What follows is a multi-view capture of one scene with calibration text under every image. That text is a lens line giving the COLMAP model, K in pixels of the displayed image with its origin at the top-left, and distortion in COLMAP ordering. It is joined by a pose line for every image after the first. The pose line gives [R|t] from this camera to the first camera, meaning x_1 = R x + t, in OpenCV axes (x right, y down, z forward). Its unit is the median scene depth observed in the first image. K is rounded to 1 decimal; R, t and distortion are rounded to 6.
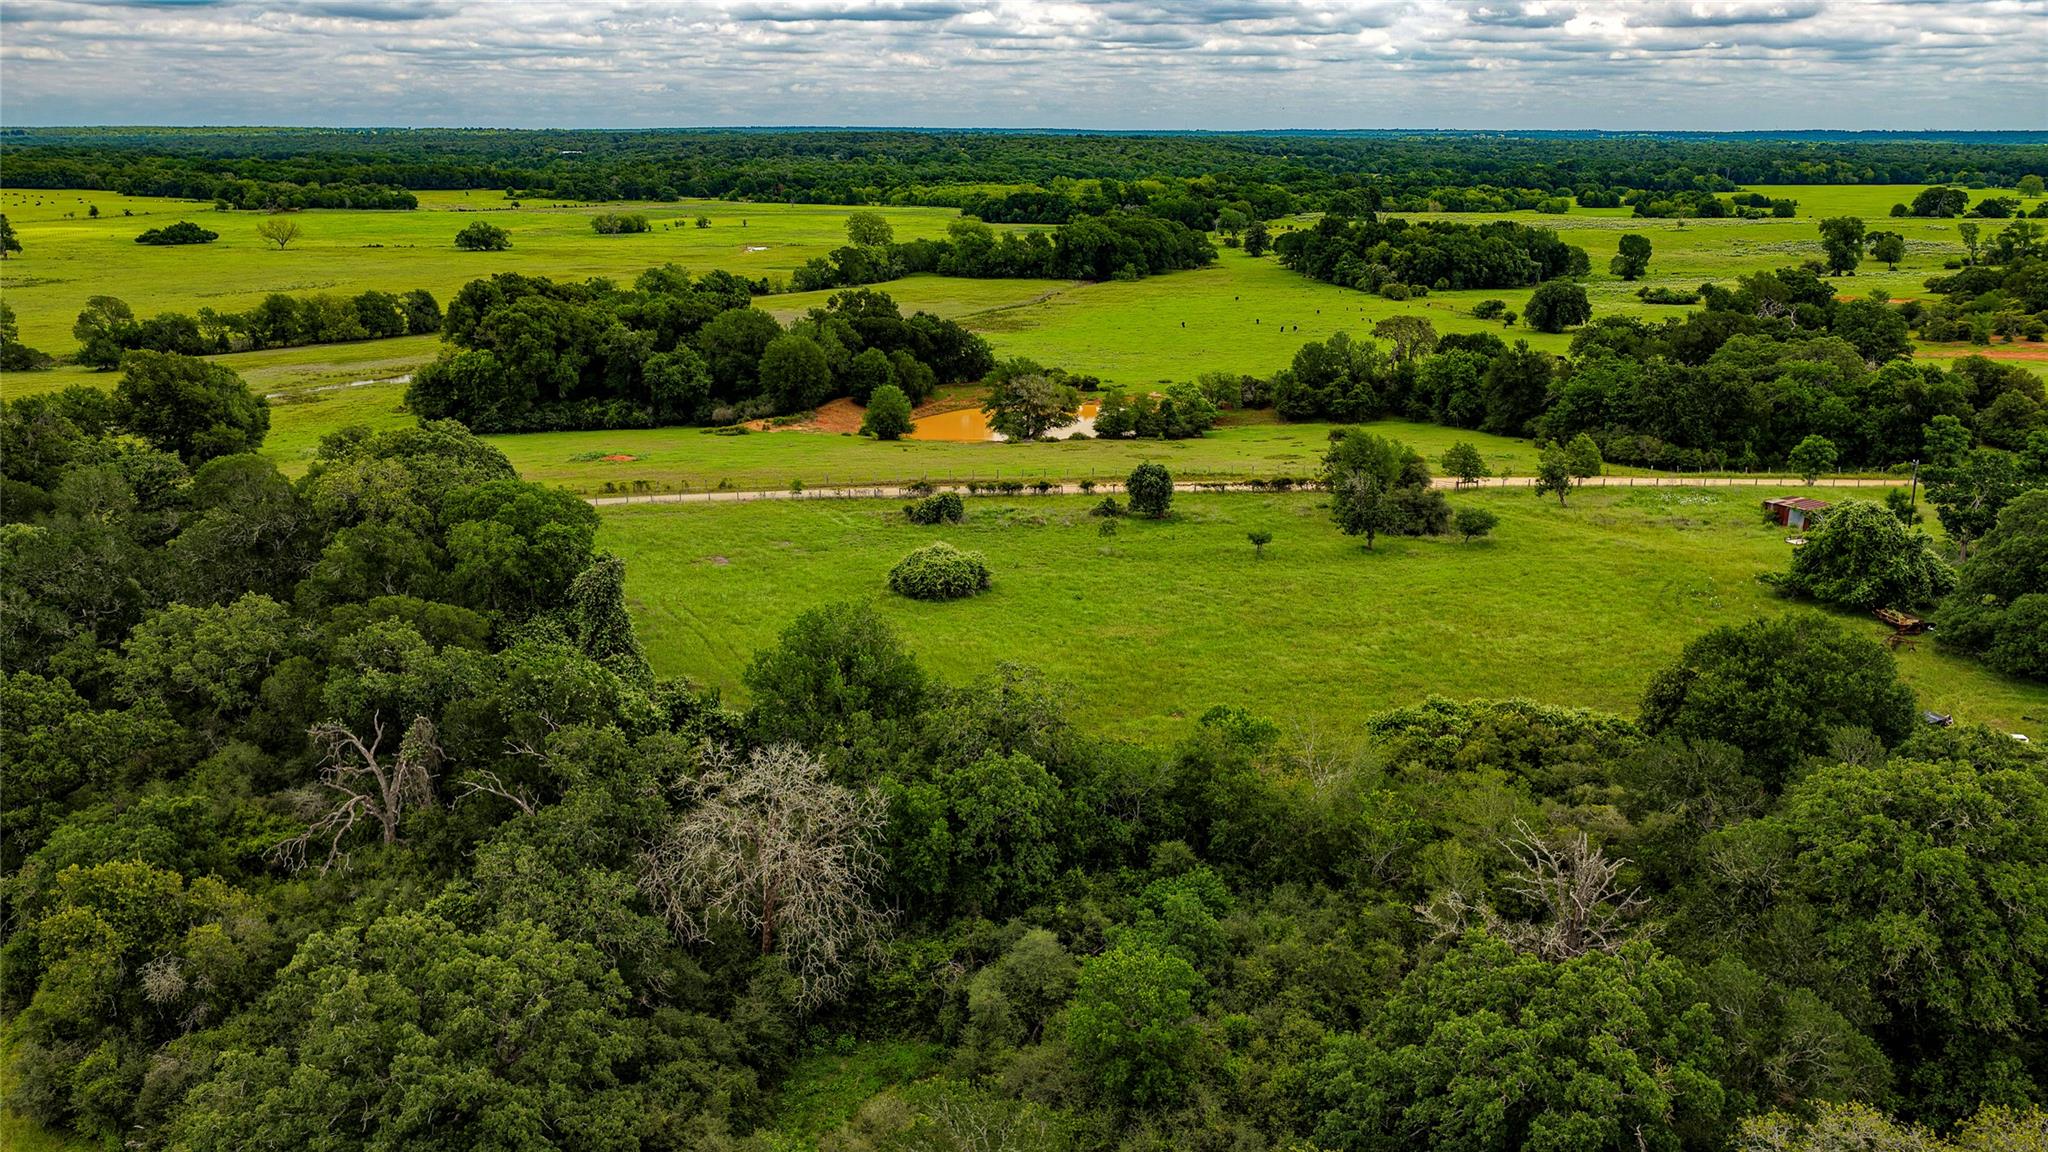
lens RADIAL K [[1699.0, 0, 1027.7], [0, 1699.0, 576.8], [0, 0, 1]] dist [-0.008928, 0.026044]
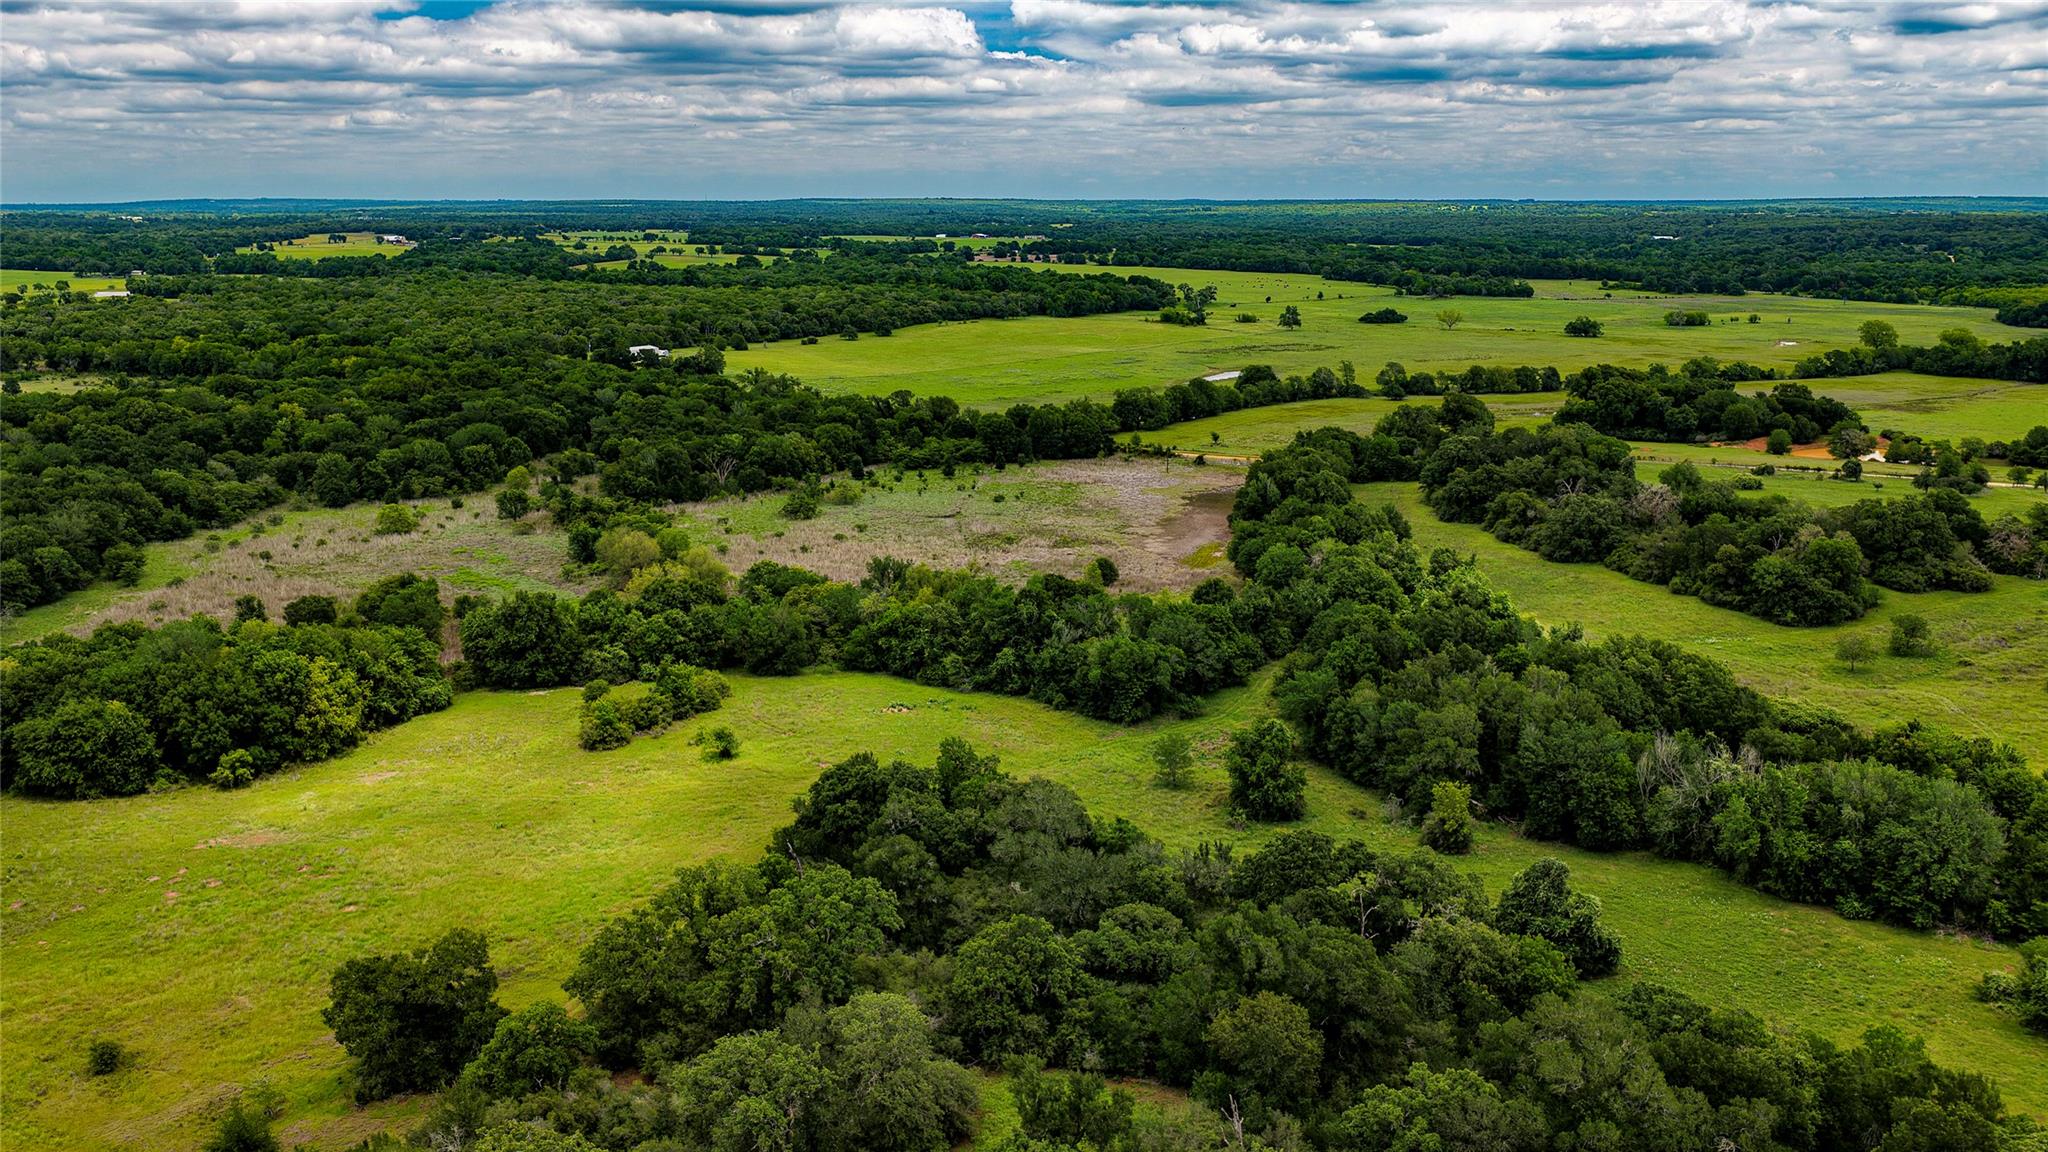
lens RADIAL K [[1699.0, 0, 1025.2], [0, 1699.0, 569.9], [0, 0, 1]] dist [-0.008928, 0.026044]
pose [[0.819462, 0.121401, -0.560129, 0.214647], [-0.143051, 0.989701, 0.005223, 0.112408], [0.554995, 0.075847, 0.828389, -0.771213]]
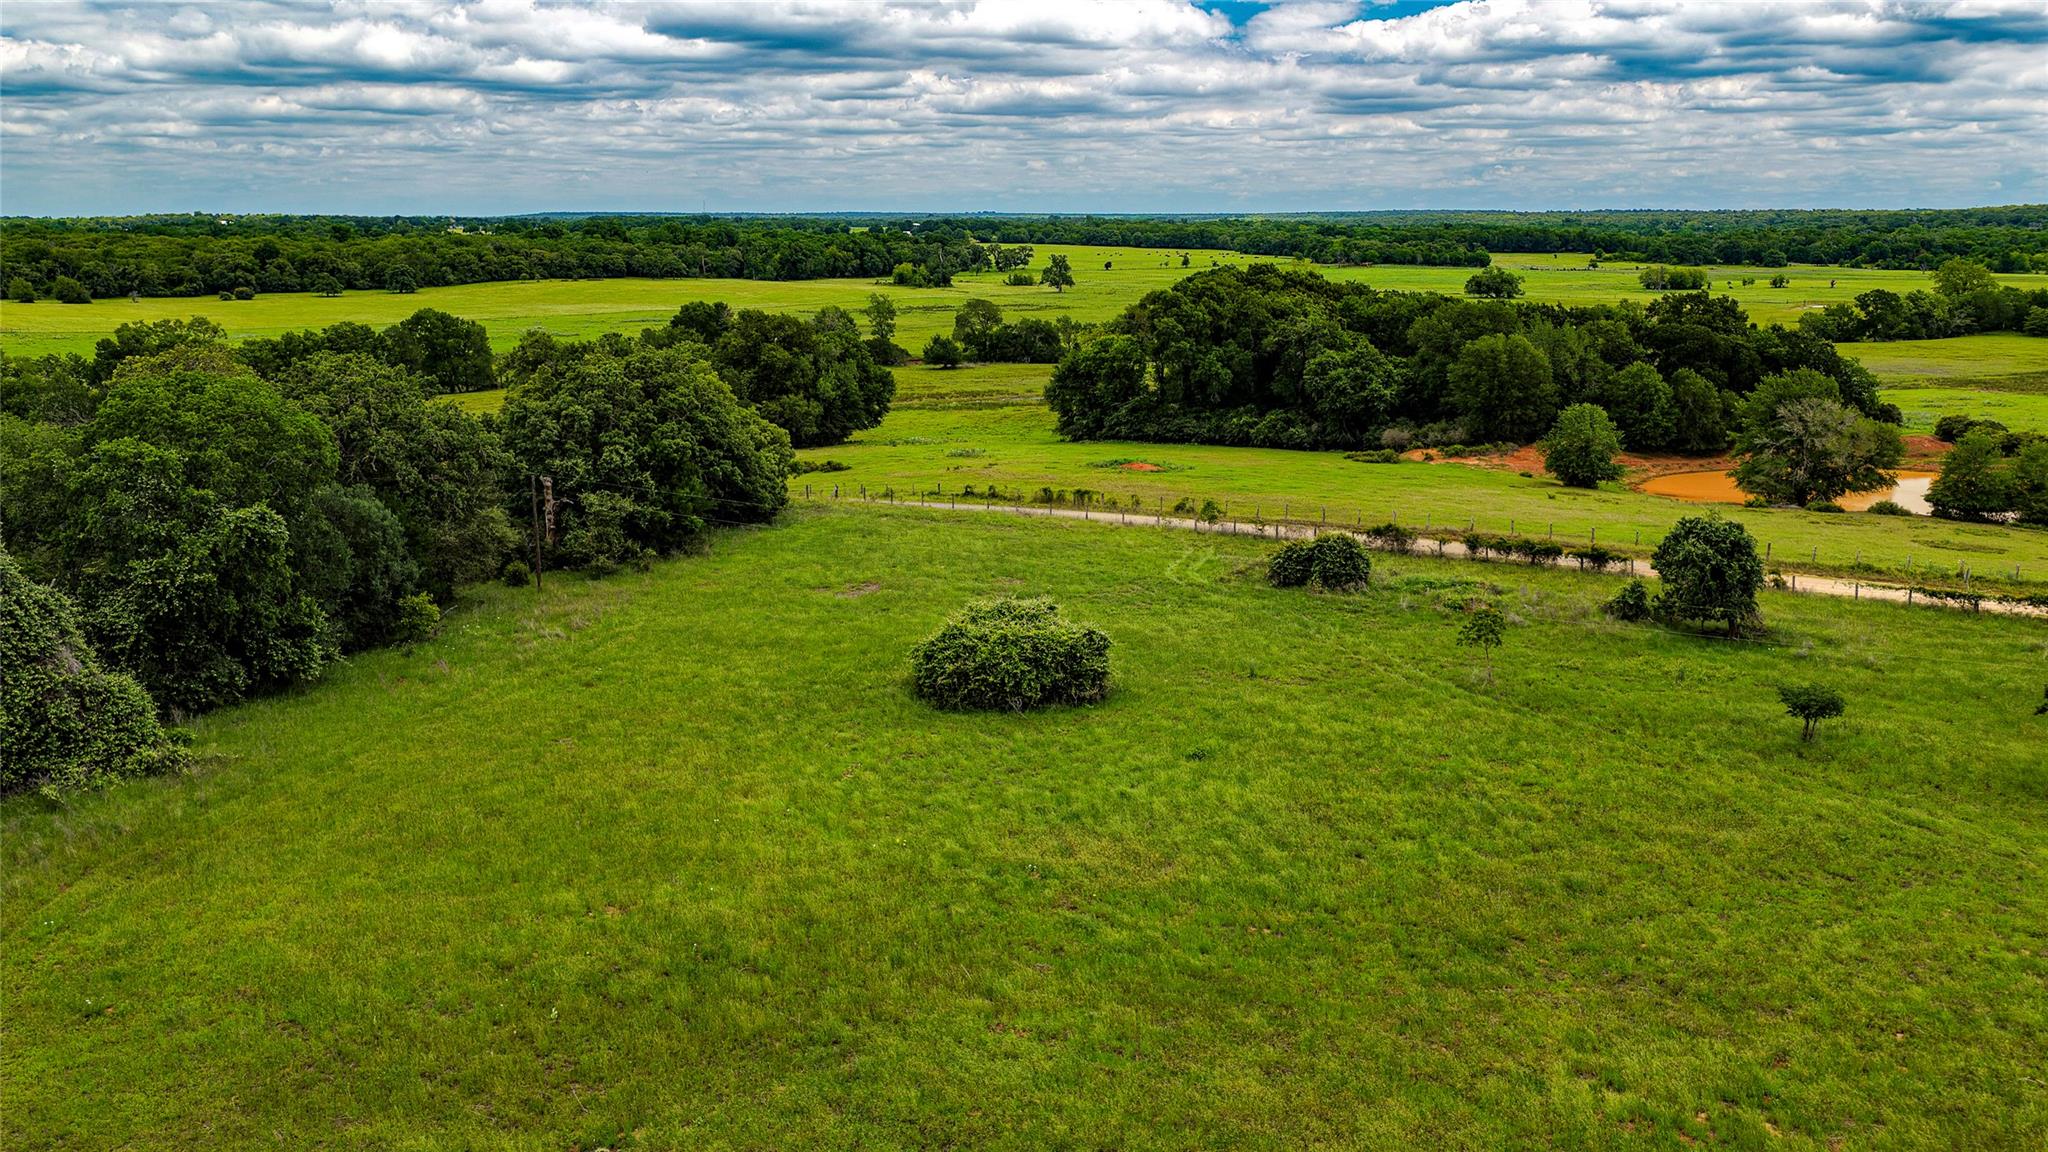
lens RADIAL K [[1699.0, 0, 1028.1], [0, 1699.0, 574.3], [0, 0, 1]] dist [-0.008928, 0.026044]
pose [[0.791099, 0.121434, -0.599514, 0.088215], [-0.151754, 0.988418, -0.000042, -0.009446], [0.592565, 0.091012, 0.800365, 0.215487]]
